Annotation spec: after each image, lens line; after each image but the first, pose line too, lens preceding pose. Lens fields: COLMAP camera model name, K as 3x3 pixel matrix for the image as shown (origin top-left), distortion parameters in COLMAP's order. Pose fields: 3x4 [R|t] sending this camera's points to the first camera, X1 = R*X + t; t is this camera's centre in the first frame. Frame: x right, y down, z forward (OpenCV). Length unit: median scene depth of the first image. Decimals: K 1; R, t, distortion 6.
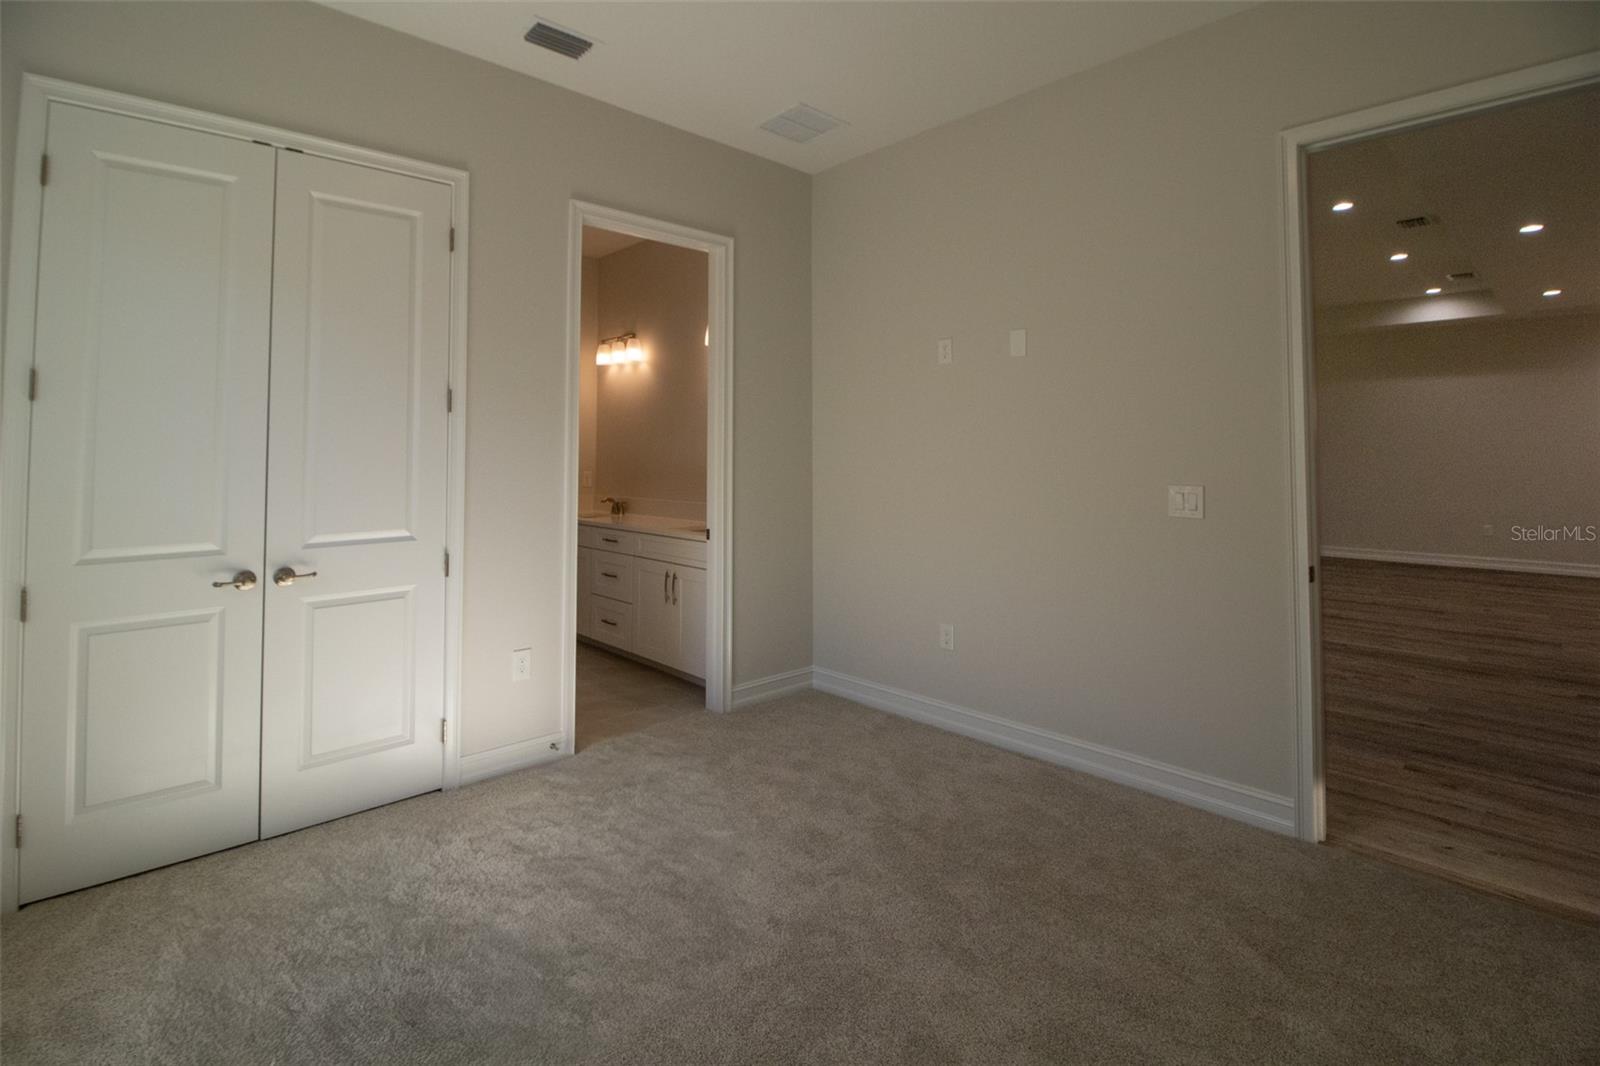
lens RADIAL K [[778.3, 0, 801.3], [0, 778.3, 416.5], [0, 0, 1]] dist [0.002959, -0.011129]
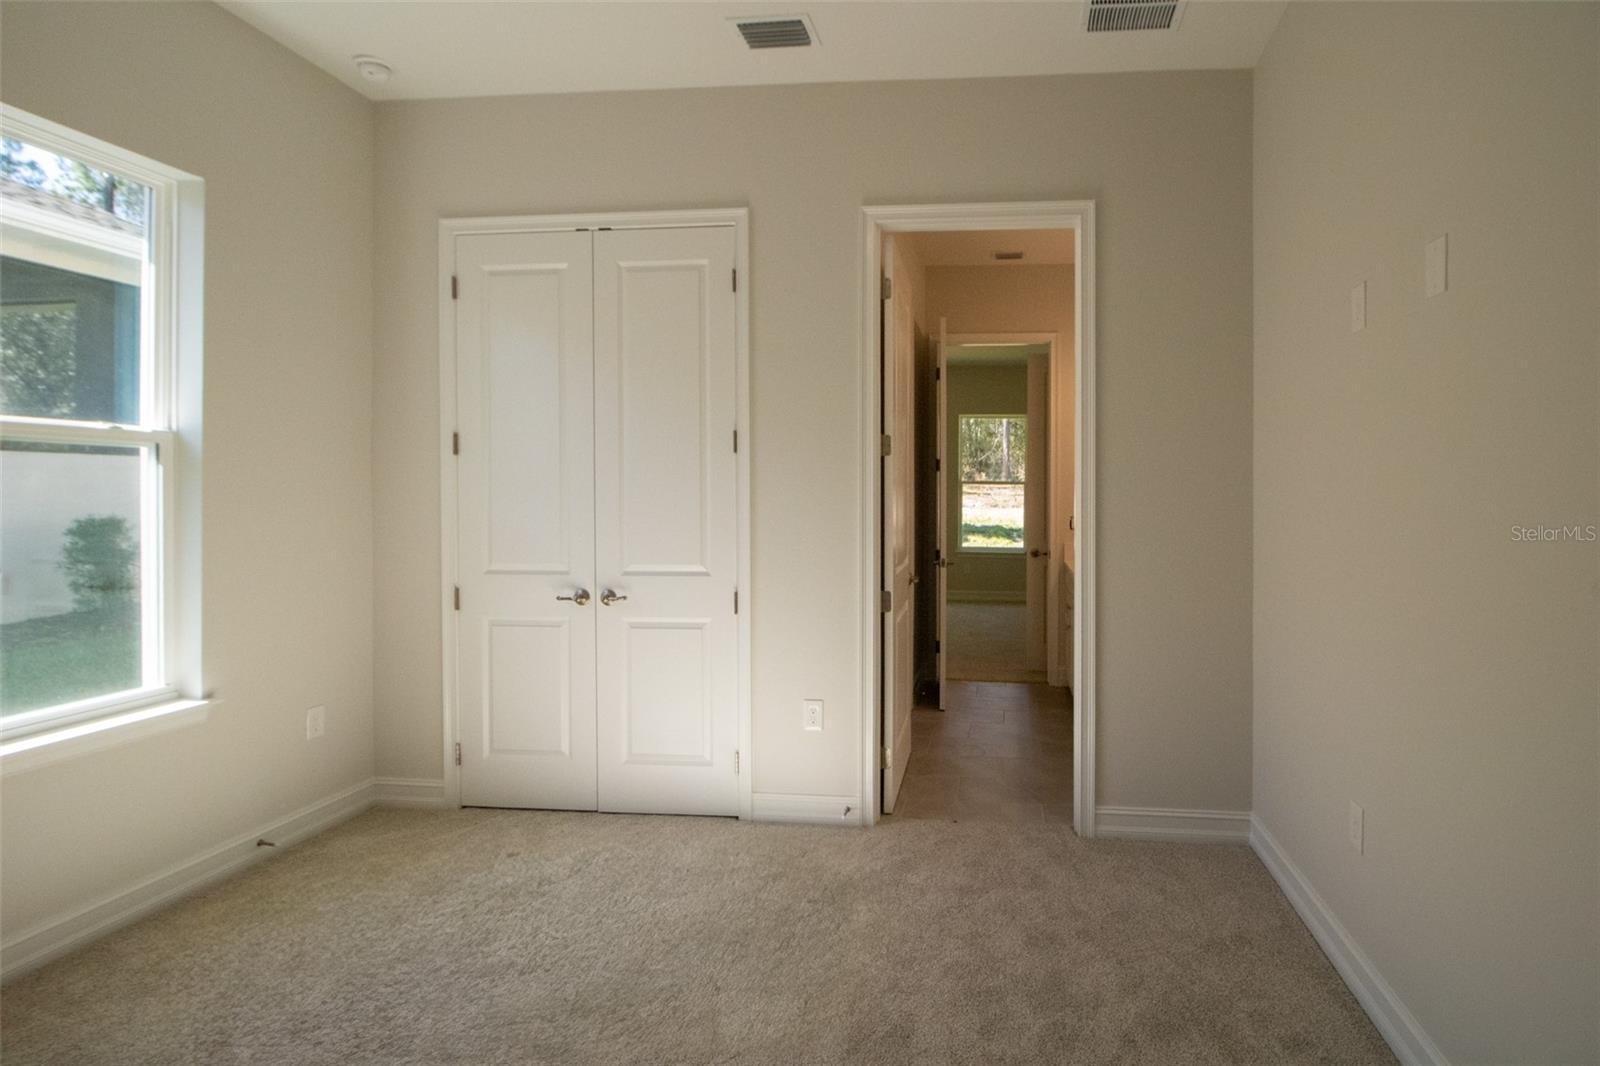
lens RADIAL K [[815.3, 0, 927.9], [0, 815.3, 498.2], [0, 0, 1]] dist [-0.005598, -0.000535]
pose [[0.662005, 0.007984, -0.749457, 0.526991], [0.029568, 0.998887, 0.036760, 0.022534], [0.748916, -0.046495, 0.661032, 0.504427]]
